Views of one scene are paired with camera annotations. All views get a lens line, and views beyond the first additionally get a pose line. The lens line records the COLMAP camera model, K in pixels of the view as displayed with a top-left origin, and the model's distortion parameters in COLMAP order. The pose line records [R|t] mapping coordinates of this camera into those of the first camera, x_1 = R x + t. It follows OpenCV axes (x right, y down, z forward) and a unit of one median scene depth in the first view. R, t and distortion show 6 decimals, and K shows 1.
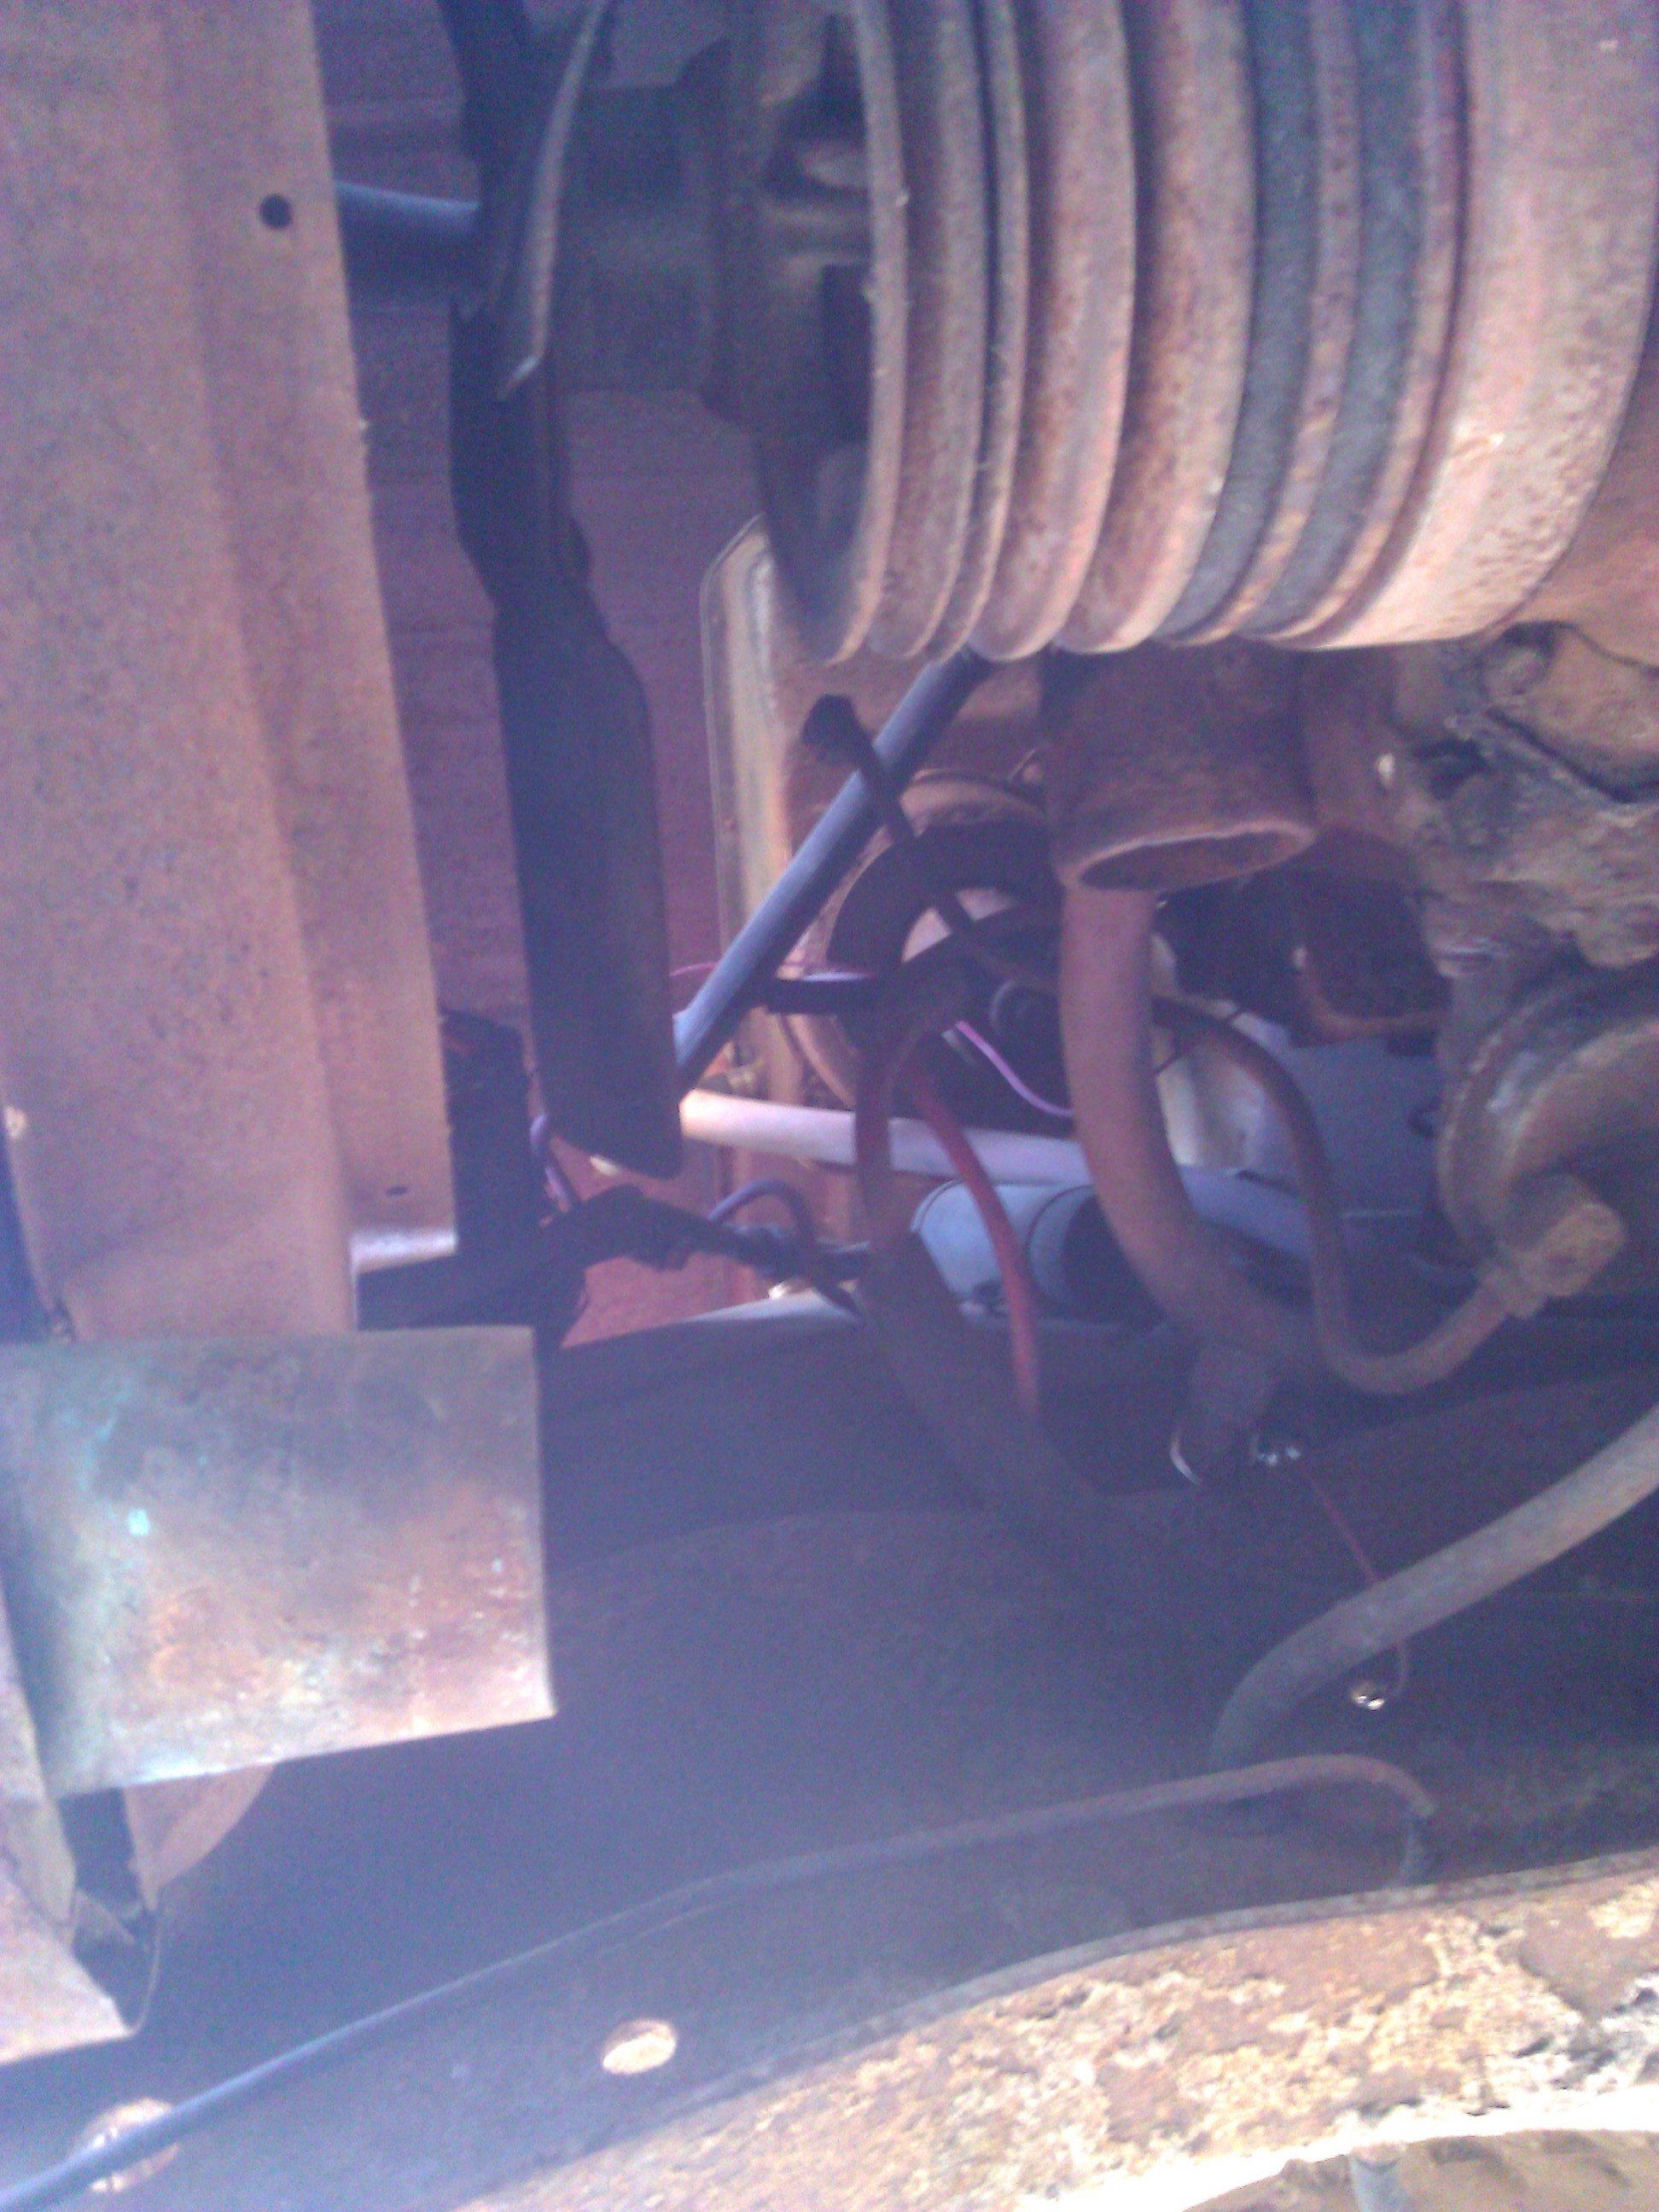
lens RADIAL K [[1979.2, 0, 829.5], [0, 1979.2, 1106.0], [0, 0, 1]] dist [-0.003859, -0.049356]
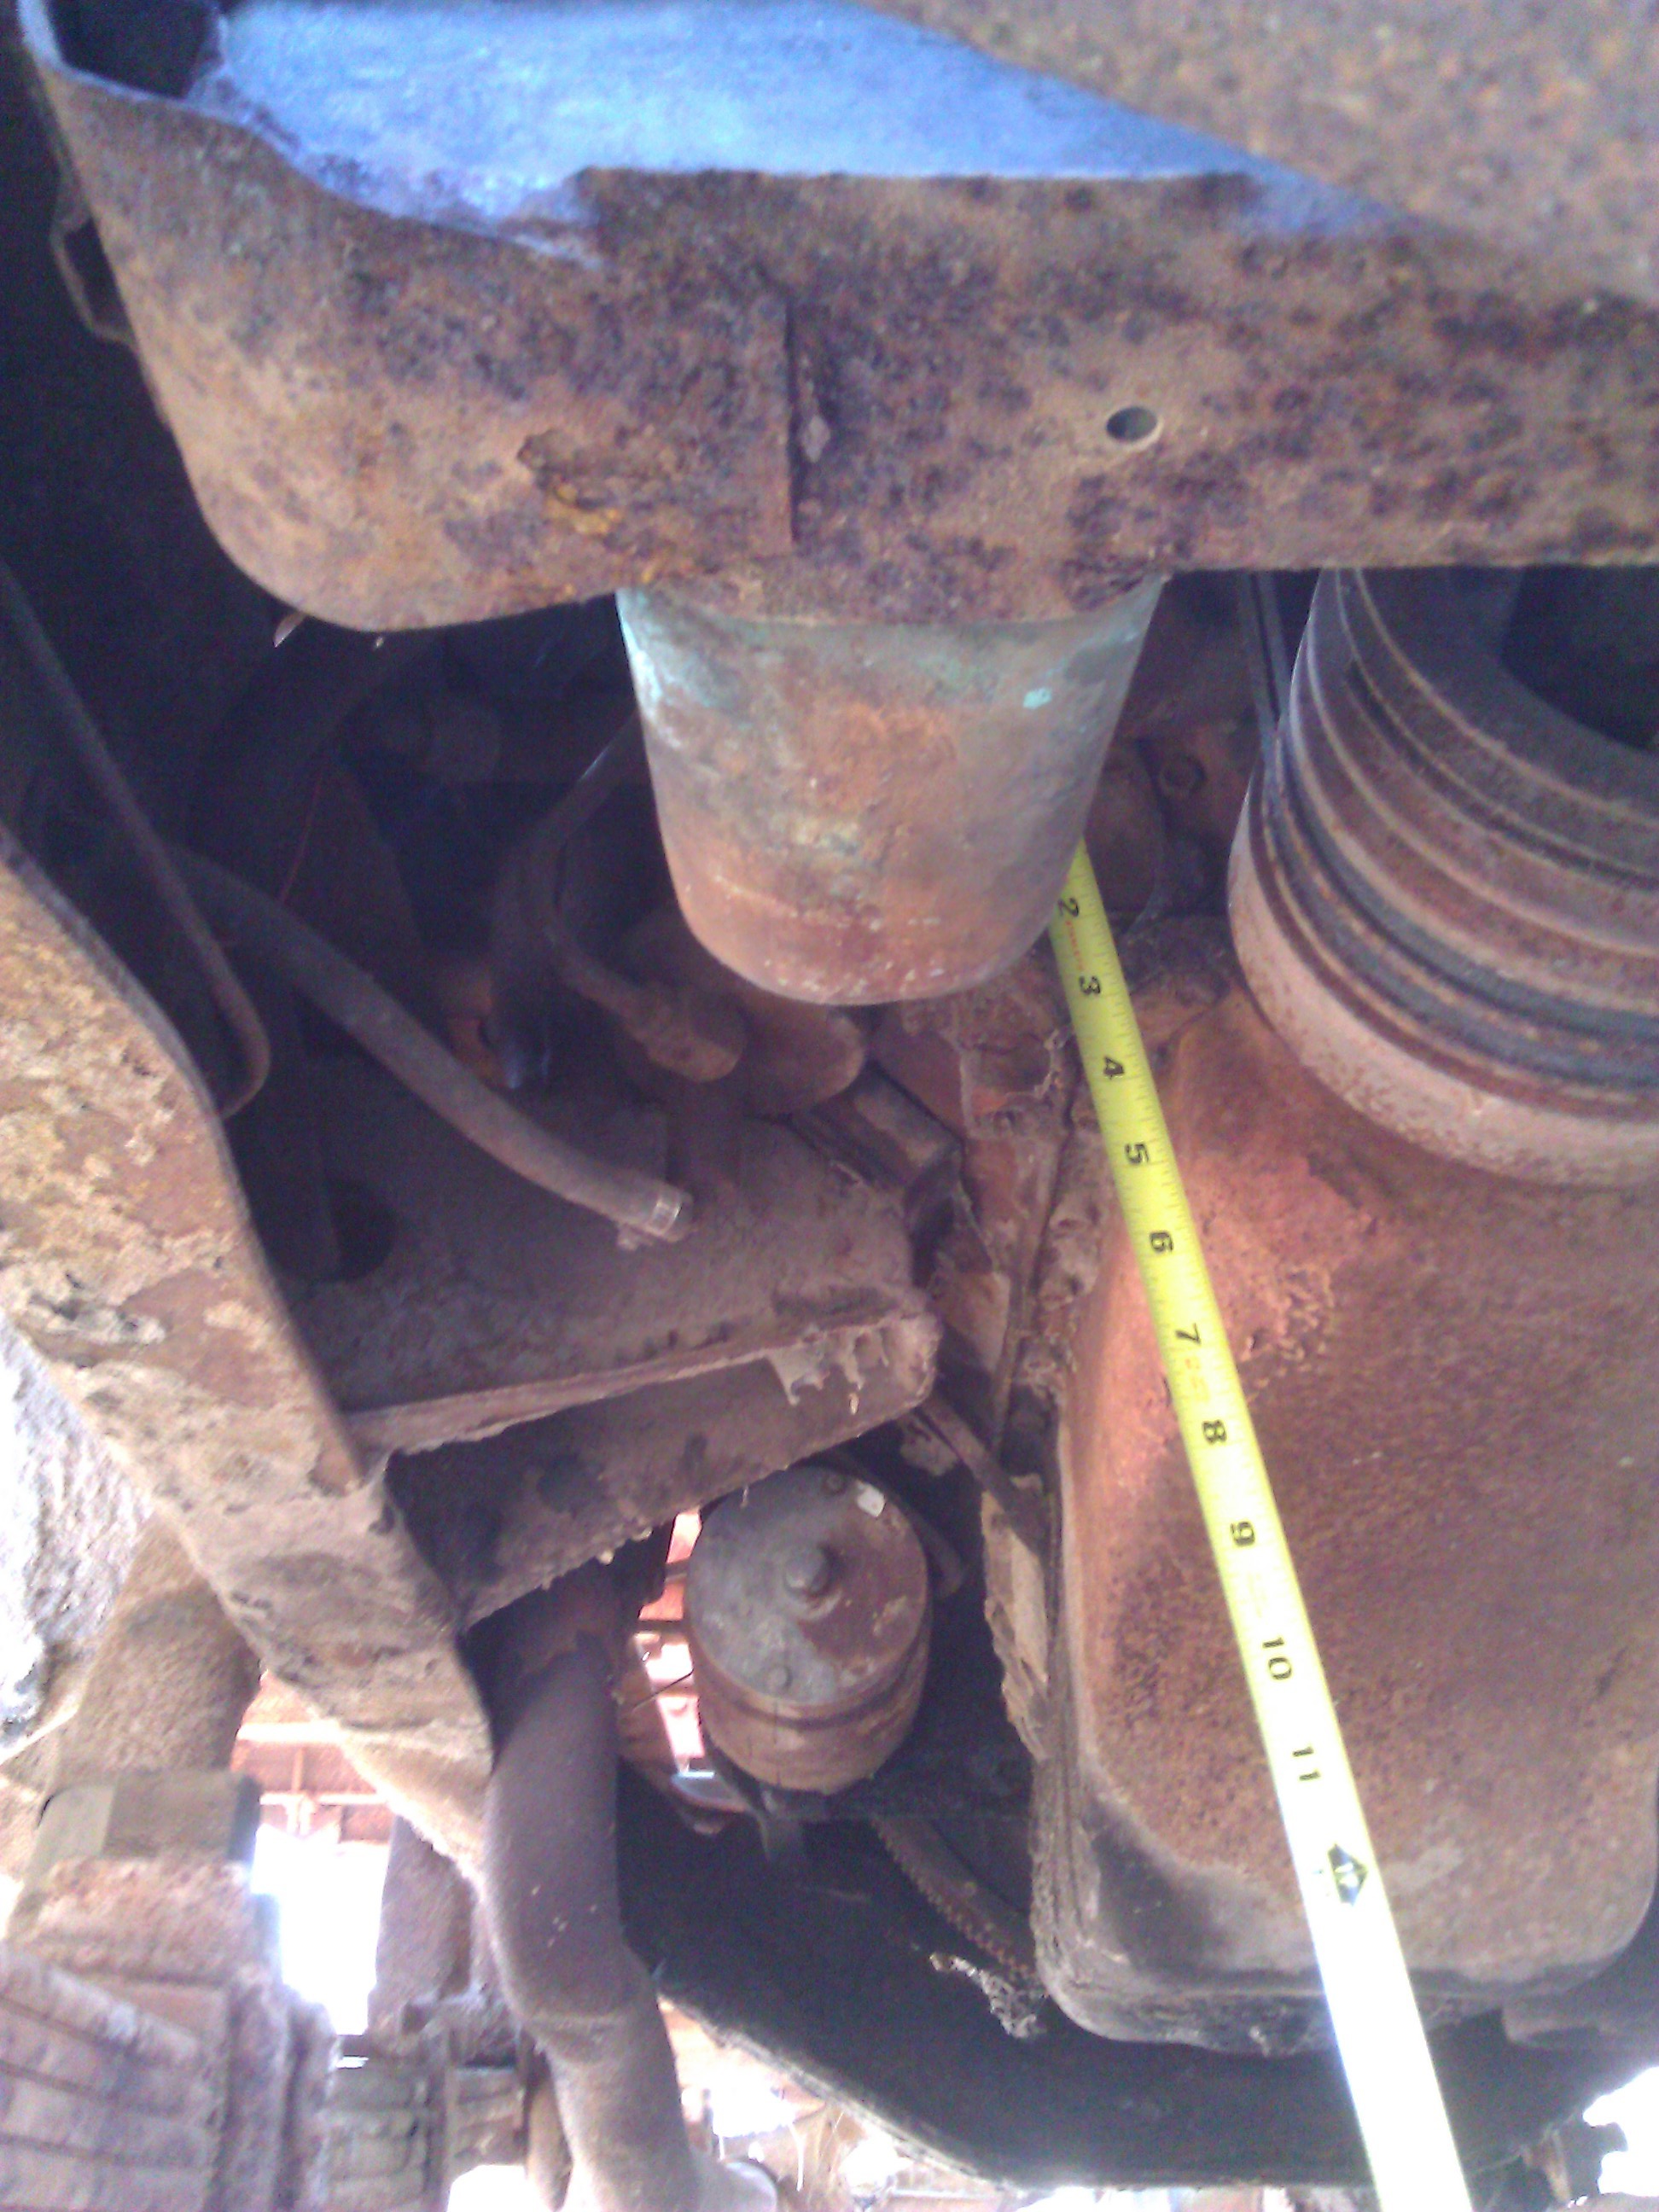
lens RADIAL K [[1958.9, 0, 829.5], [0, 1958.9, 1106.0], [0, 0, 1]] dist [0.054351, -0.002931]
pose [[-0.005790, 0.710774, 0.703397, -0.598502], [-0.944203, 0.227761, -0.237921, 0.392707], [-0.329314, -0.665526, 0.669796, 0.229320]]
